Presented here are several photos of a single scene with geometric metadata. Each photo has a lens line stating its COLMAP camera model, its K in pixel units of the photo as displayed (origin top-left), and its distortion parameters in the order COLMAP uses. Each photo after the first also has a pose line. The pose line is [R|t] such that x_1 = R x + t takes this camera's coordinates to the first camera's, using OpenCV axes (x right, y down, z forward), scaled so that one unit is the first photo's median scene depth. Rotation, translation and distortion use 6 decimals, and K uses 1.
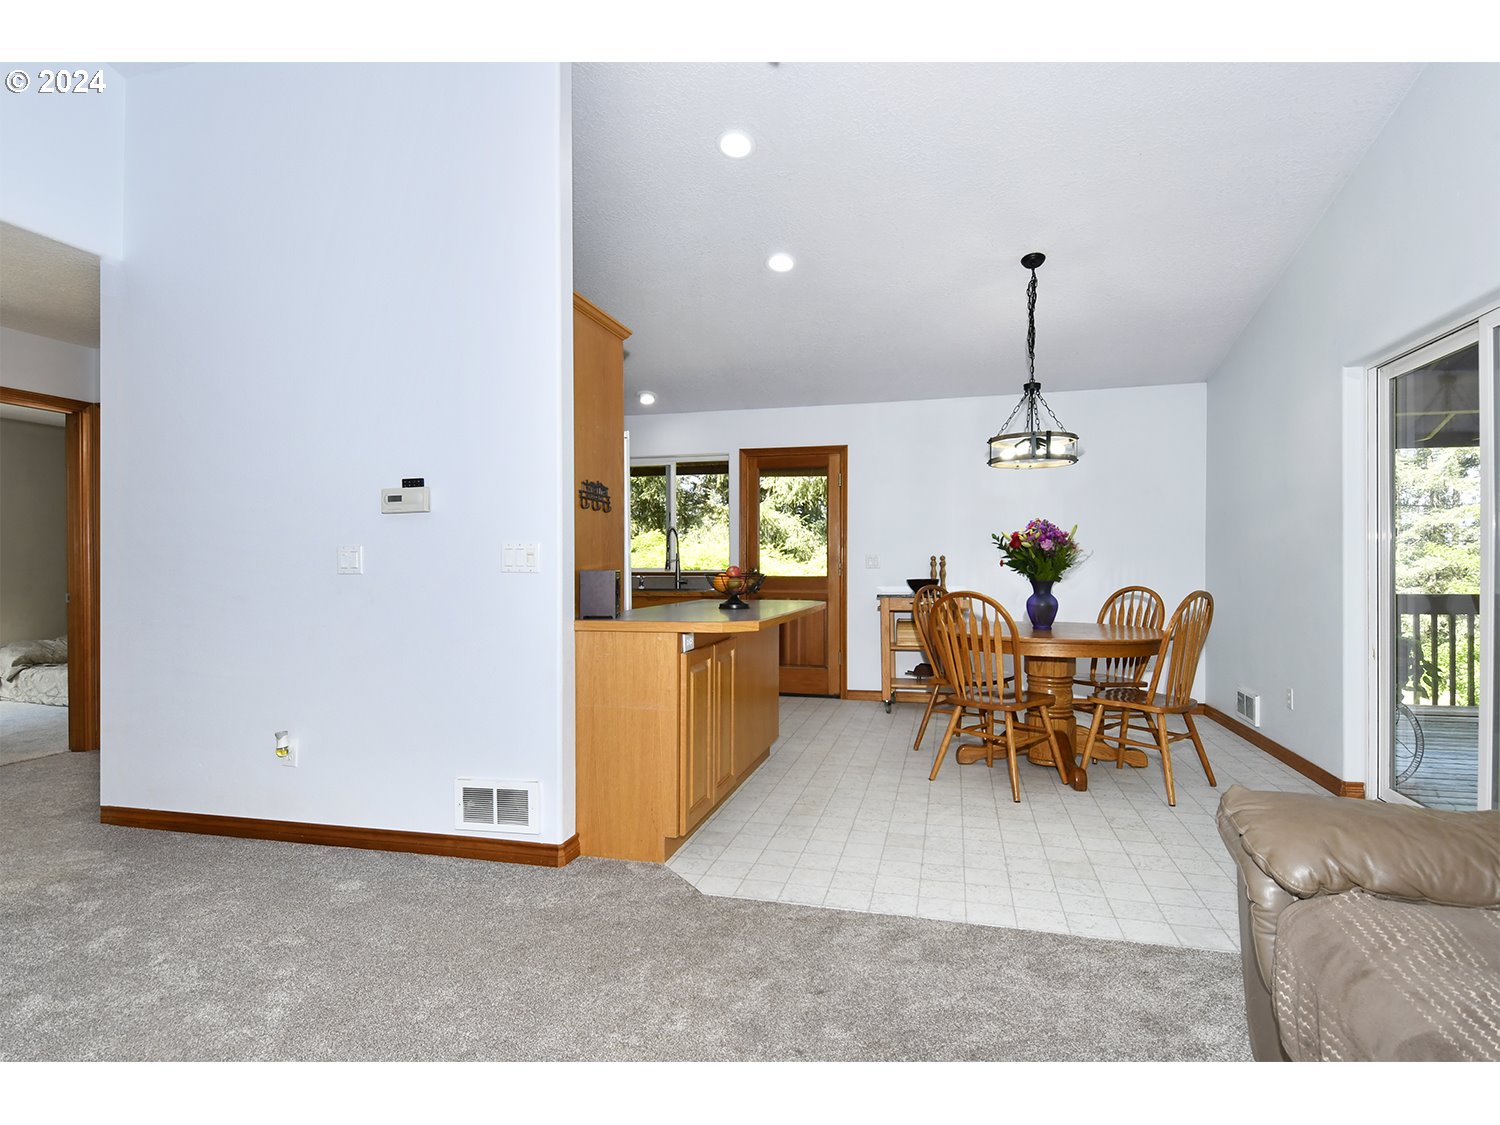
lens RADIAL K [[771.6, 0, 755.5], [0, 771.6, 567.8], [0, 0, 1]] dist [0.049600, -0.054396]
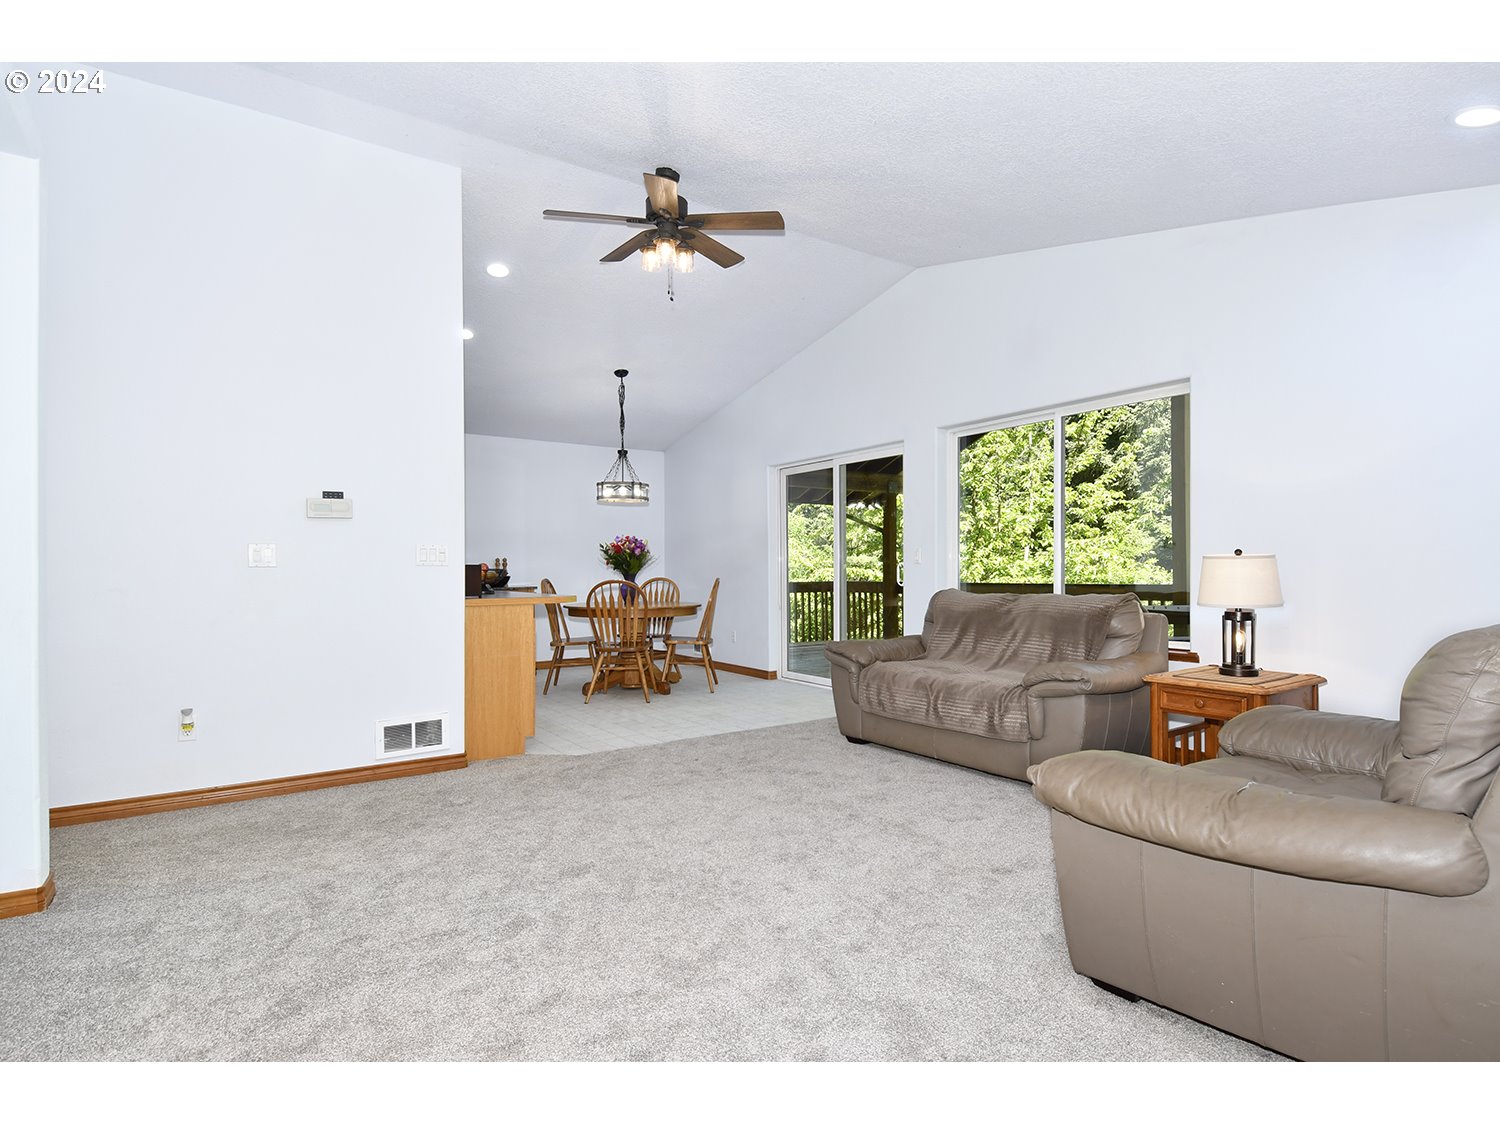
lens RADIAL K [[771.6, 0, 755.5], [0, 771.6, 567.8], [0, 0, 1]] dist [0.049600, -0.054396]
pose [[0.655806, 0.000227, 0.754929, -0.651255], [0.005702, 0.999970, -0.005254, 0.013554], [-0.754908, 0.007750, 0.655785, -0.239283]]
